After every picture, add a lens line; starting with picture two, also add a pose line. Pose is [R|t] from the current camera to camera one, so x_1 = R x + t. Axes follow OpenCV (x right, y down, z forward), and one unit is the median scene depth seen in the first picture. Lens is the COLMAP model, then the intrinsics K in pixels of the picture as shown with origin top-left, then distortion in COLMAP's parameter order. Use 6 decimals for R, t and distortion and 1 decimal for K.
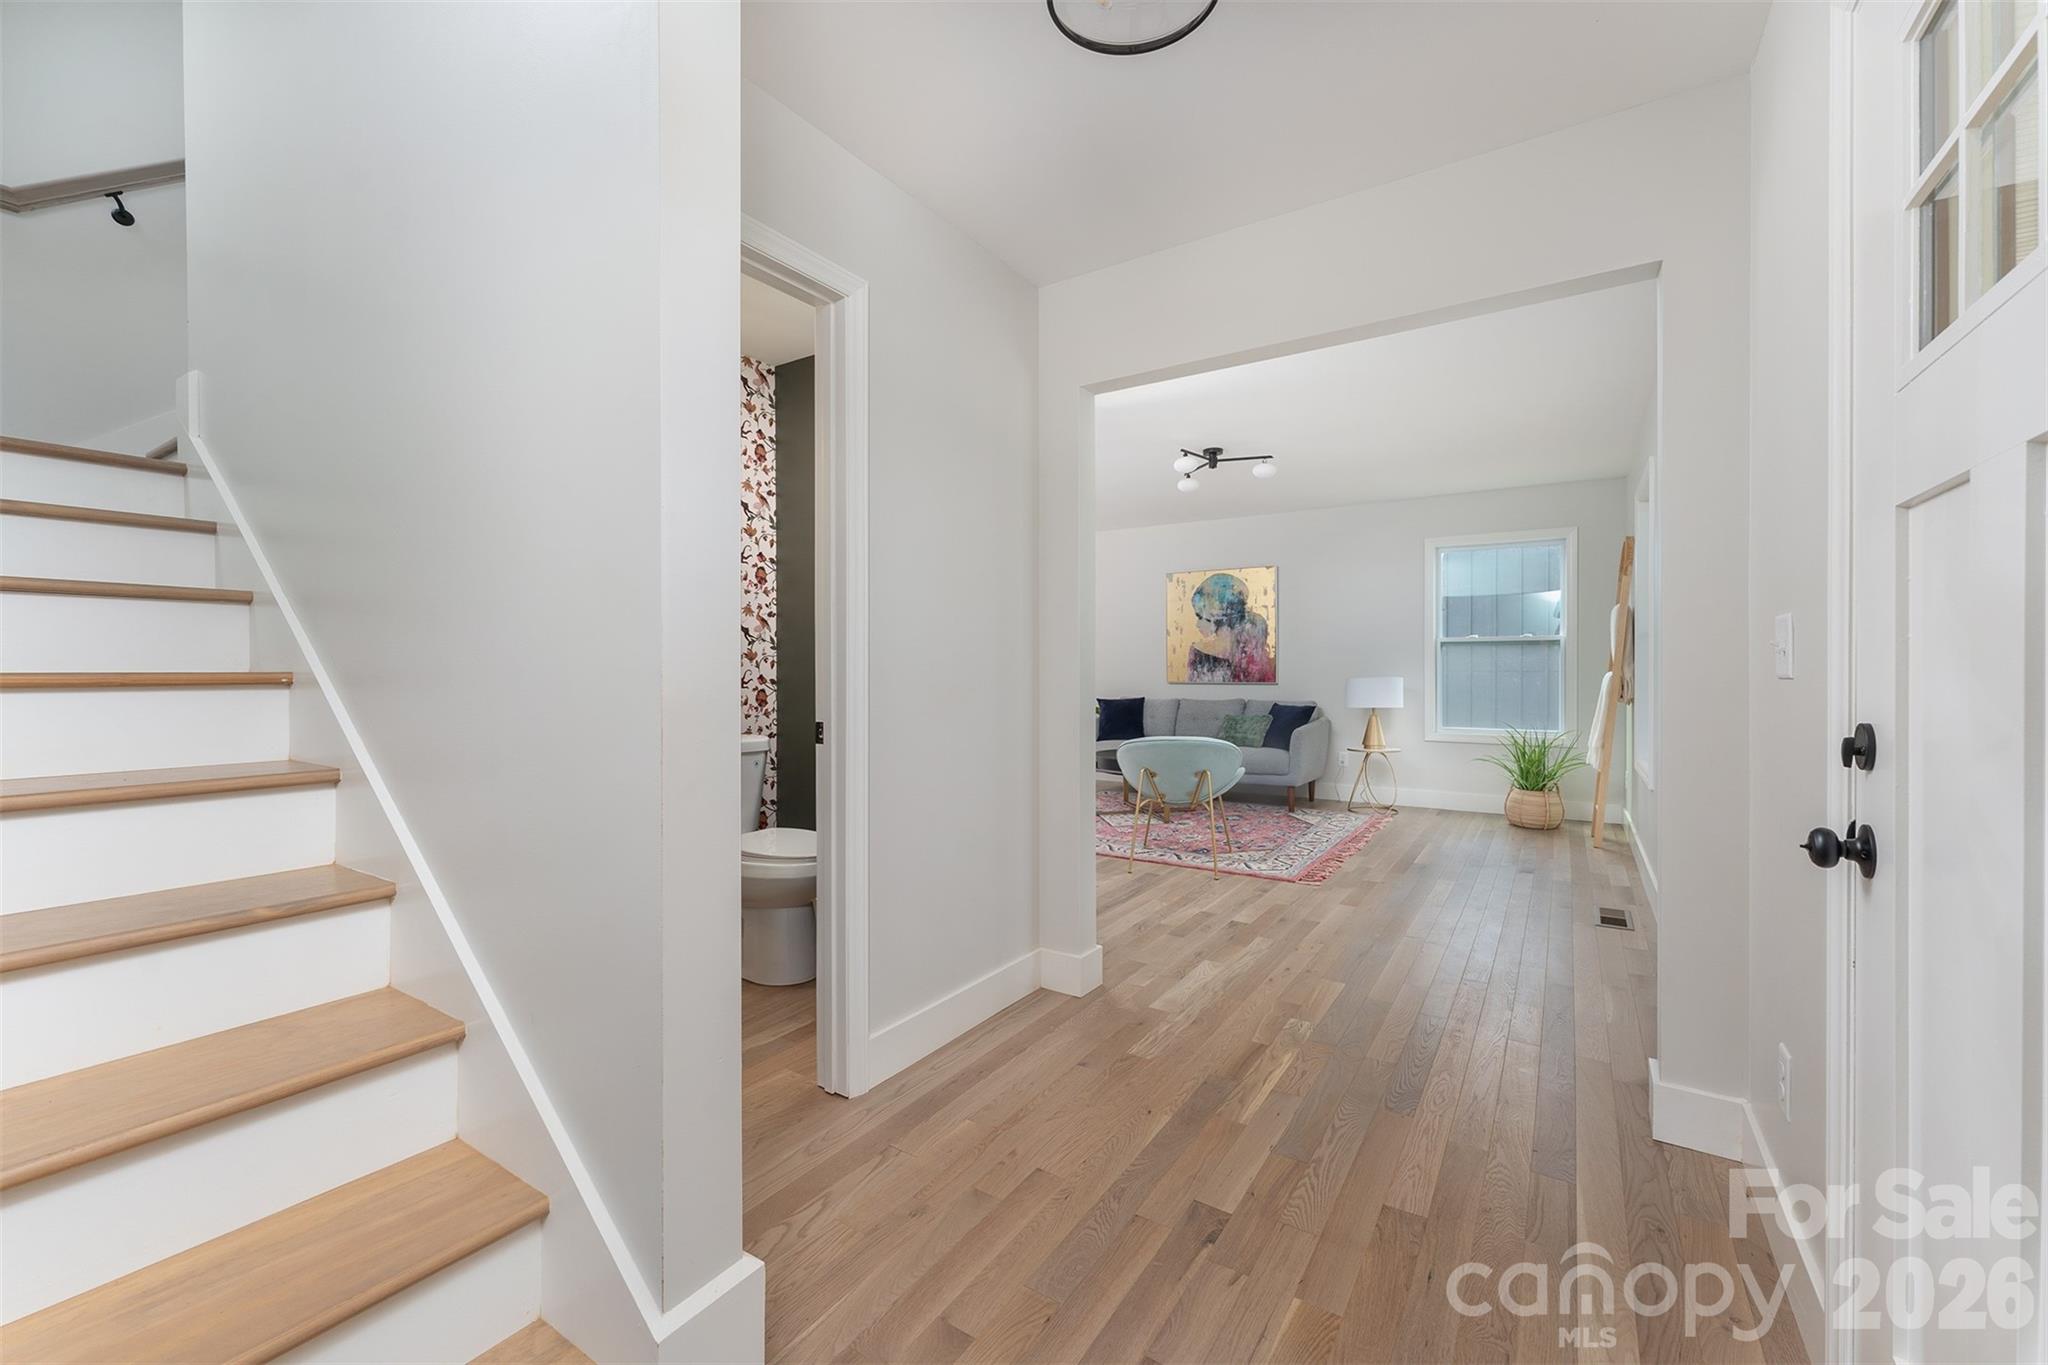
lens RADIAL K [[825.6, 0, 1007.2], [0, 825.6, 667.2], [0, 0, 1]] dist [0.004413, 0.000161]
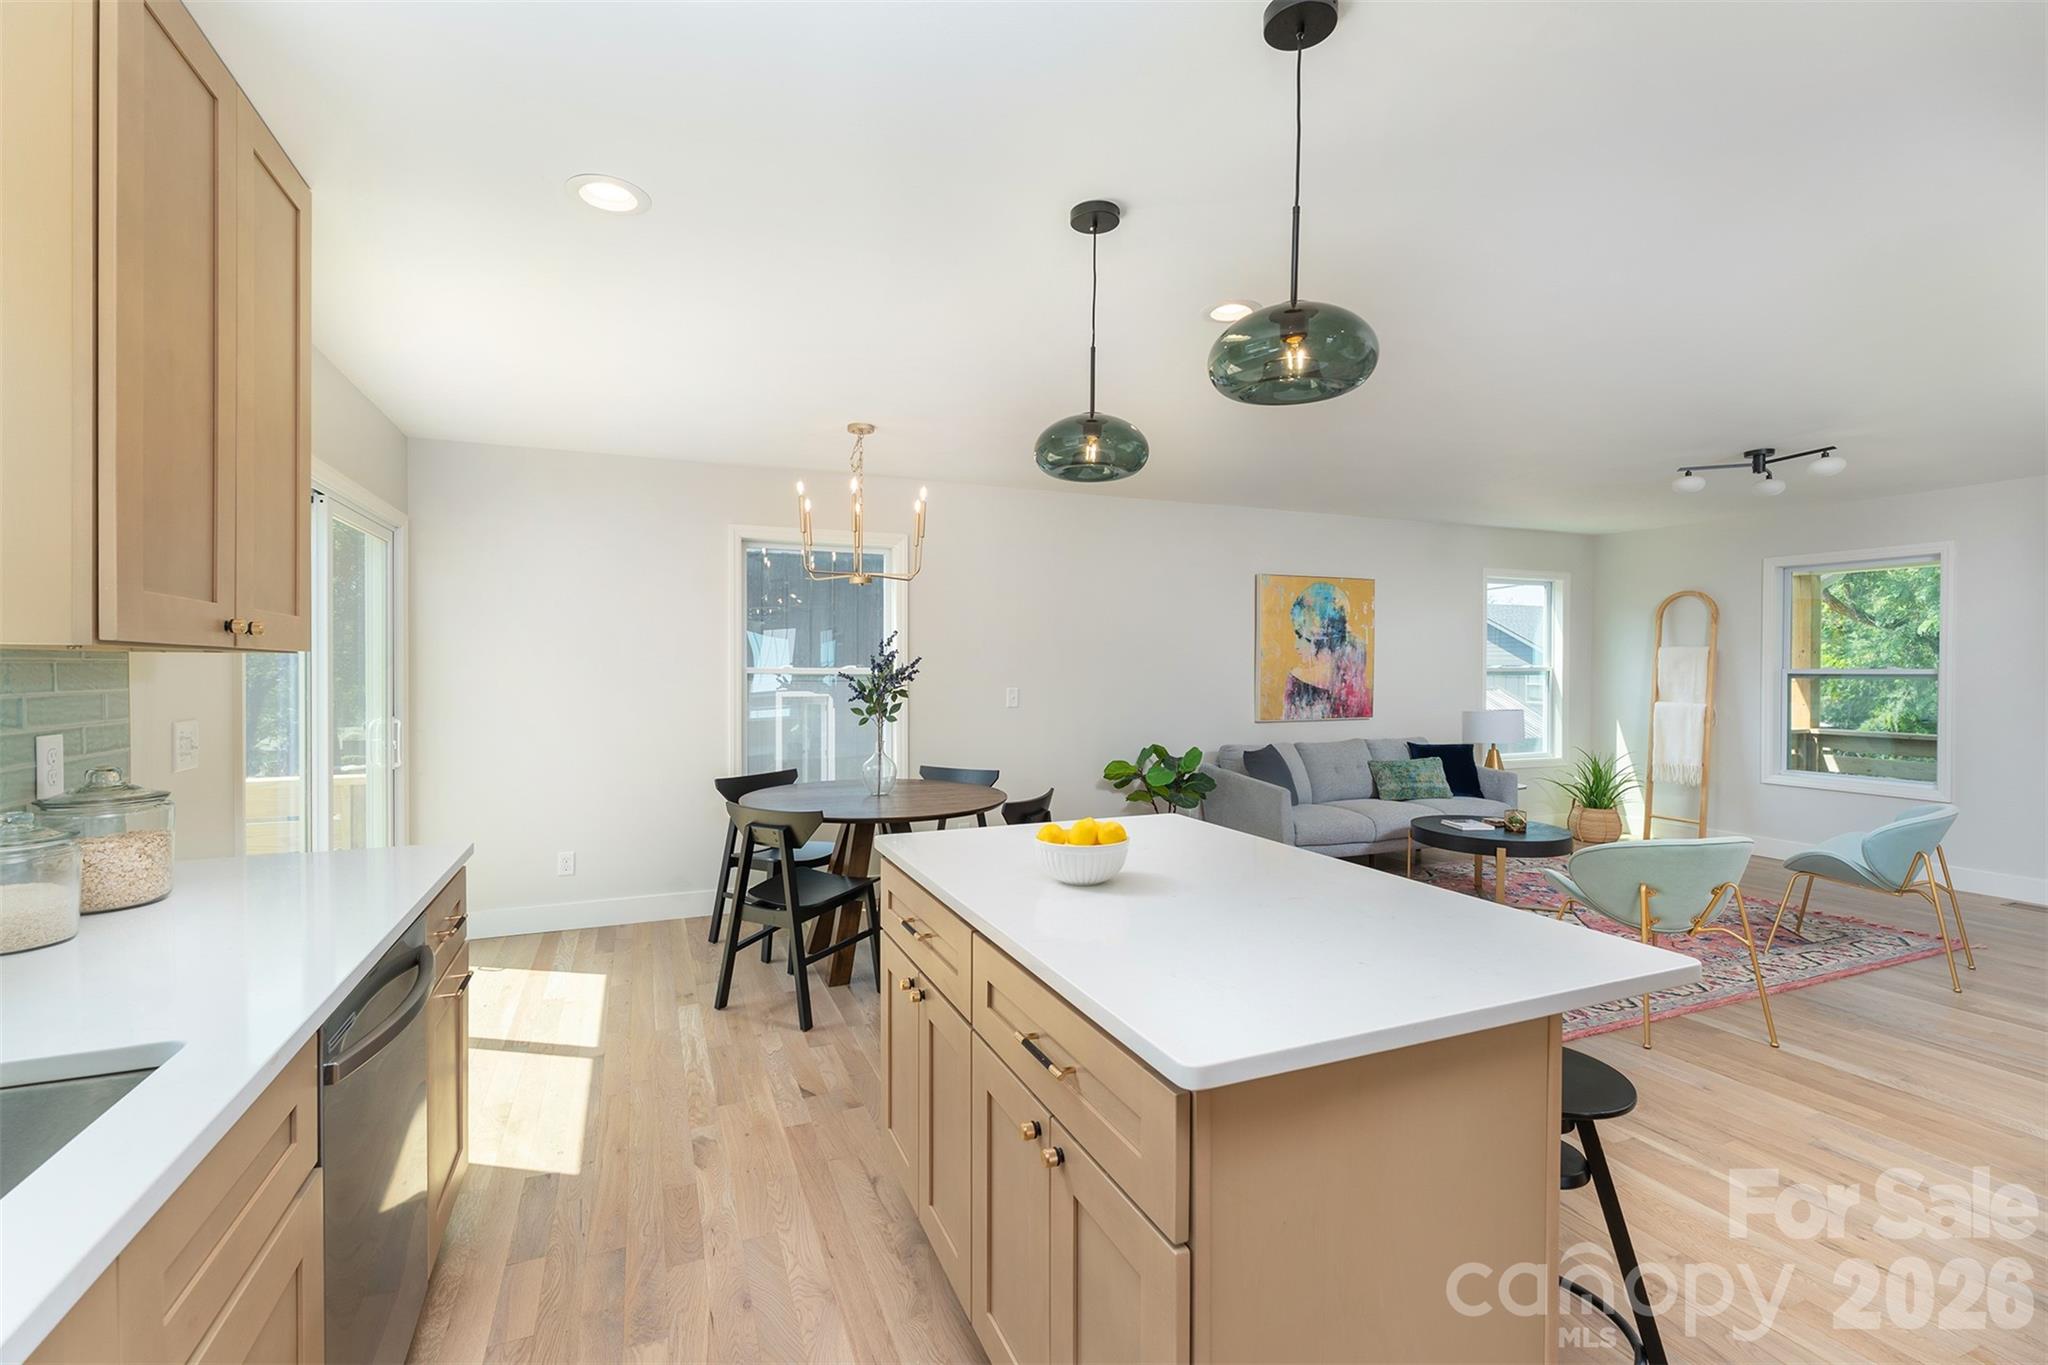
lens RADIAL K [[901.4, 0, 1021.4], [0, 901.4, 674.8], [0, 0, 1]] dist [0.022982, 0.000024]
pose [[0.542485, -0.008191, 0.840025, -0.642123], [-0.001772, 0.999939, 0.010894, -0.033661], [-0.840063, -0.007398, 0.542438, 0.787017]]
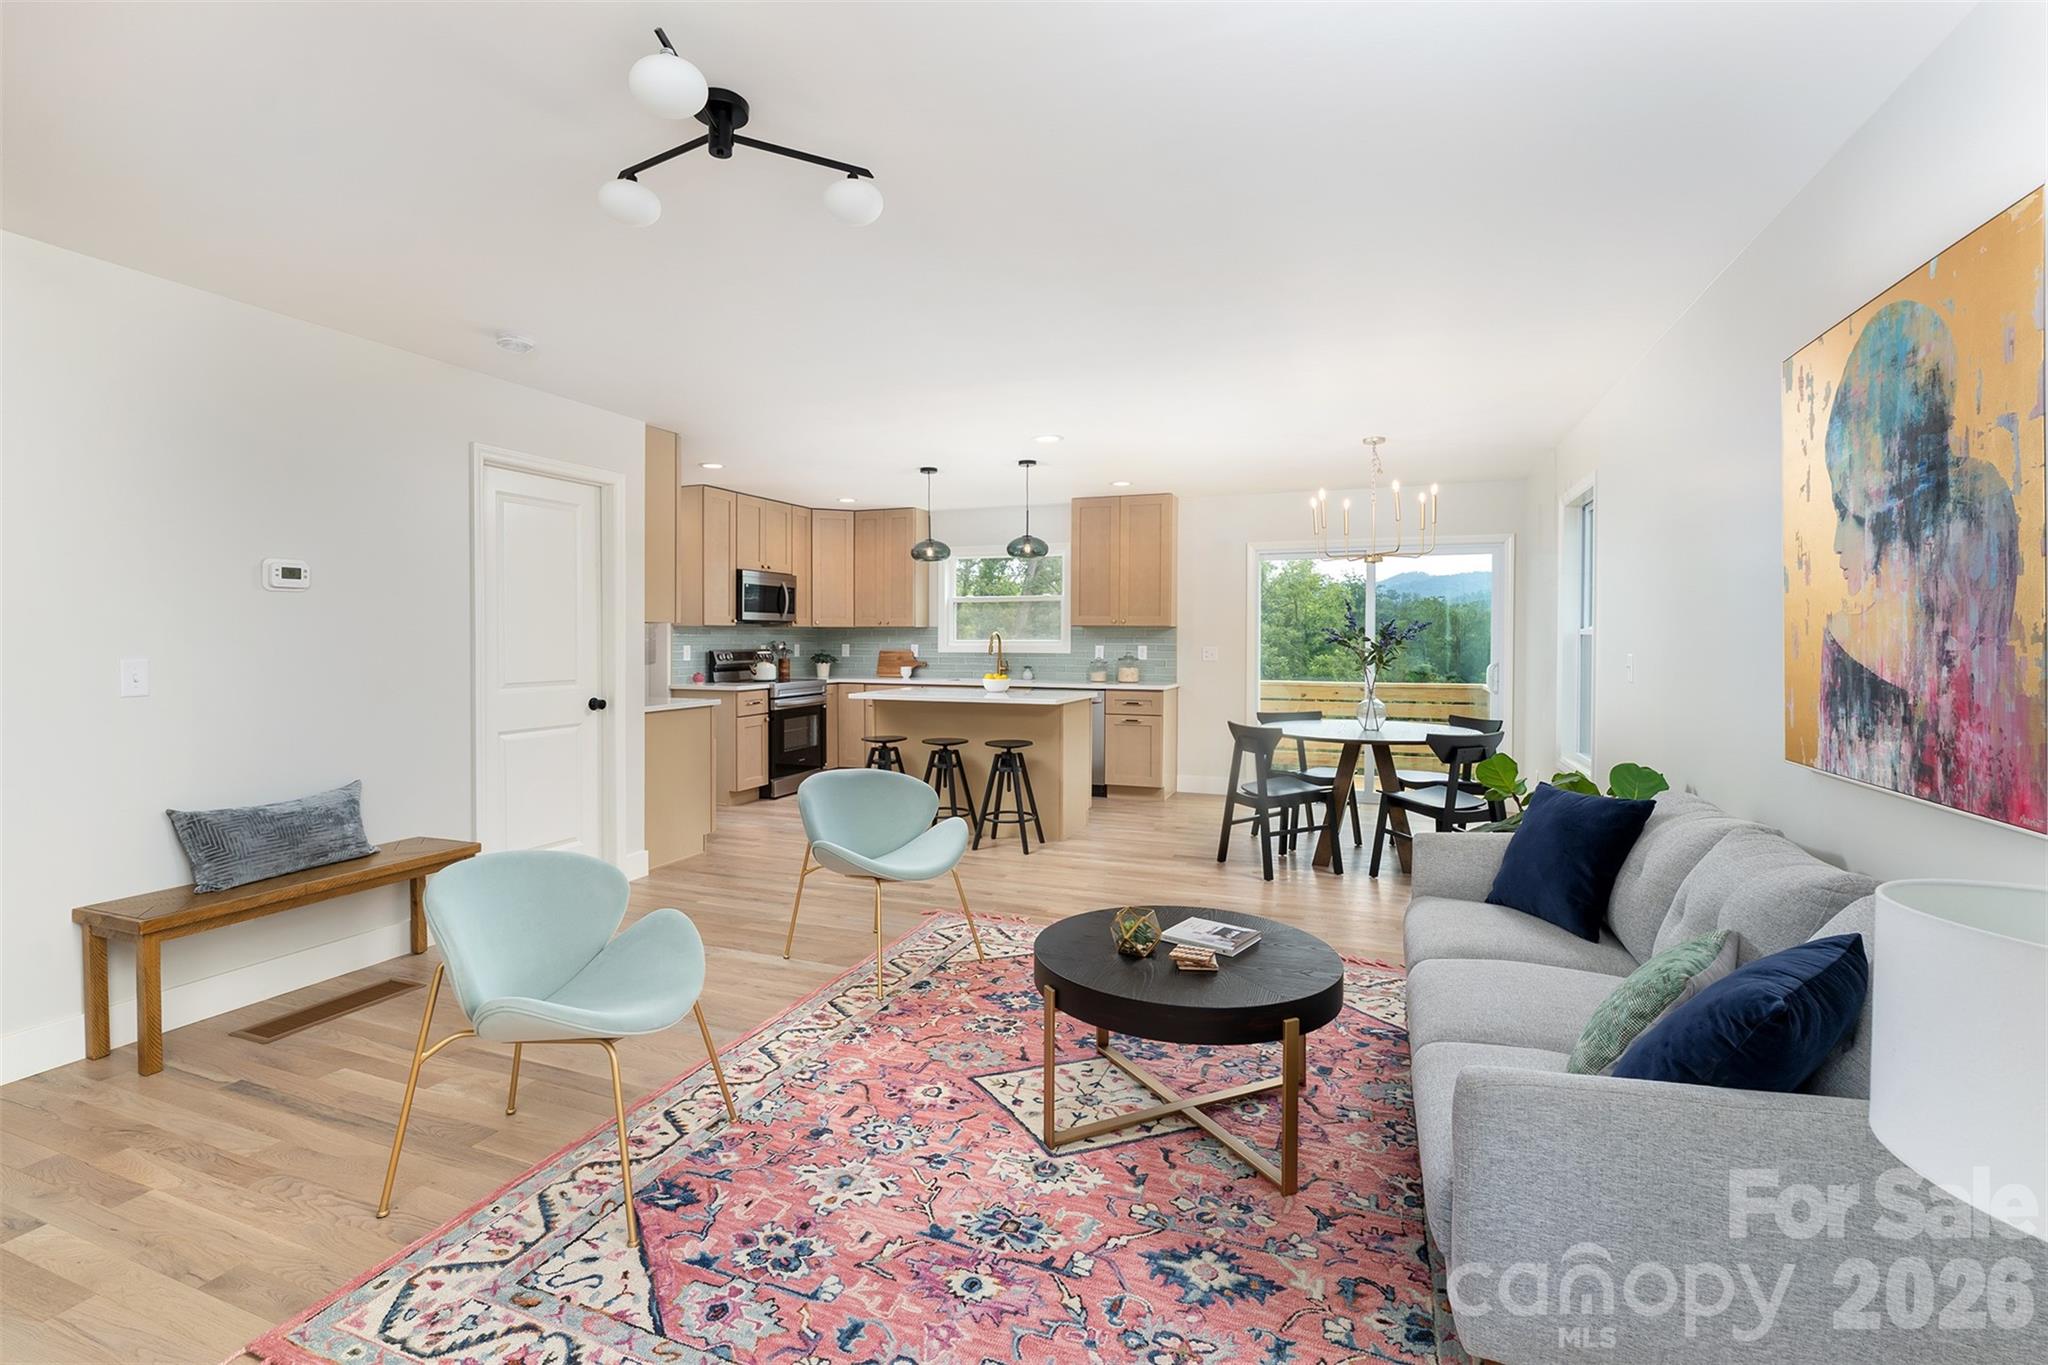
lens RADIAL K [[938.7, 0, 989.8], [0, 938.7, 647.2], [0, 0, 1]] dist [-0.003607, -0.000025]
pose [[0.204439, 0.009250, -0.978836, 0.468908], [-0.001804, 0.999957, 0.009072, -0.023104], [0.978878, -0.000089, 0.204447, 0.722957]]
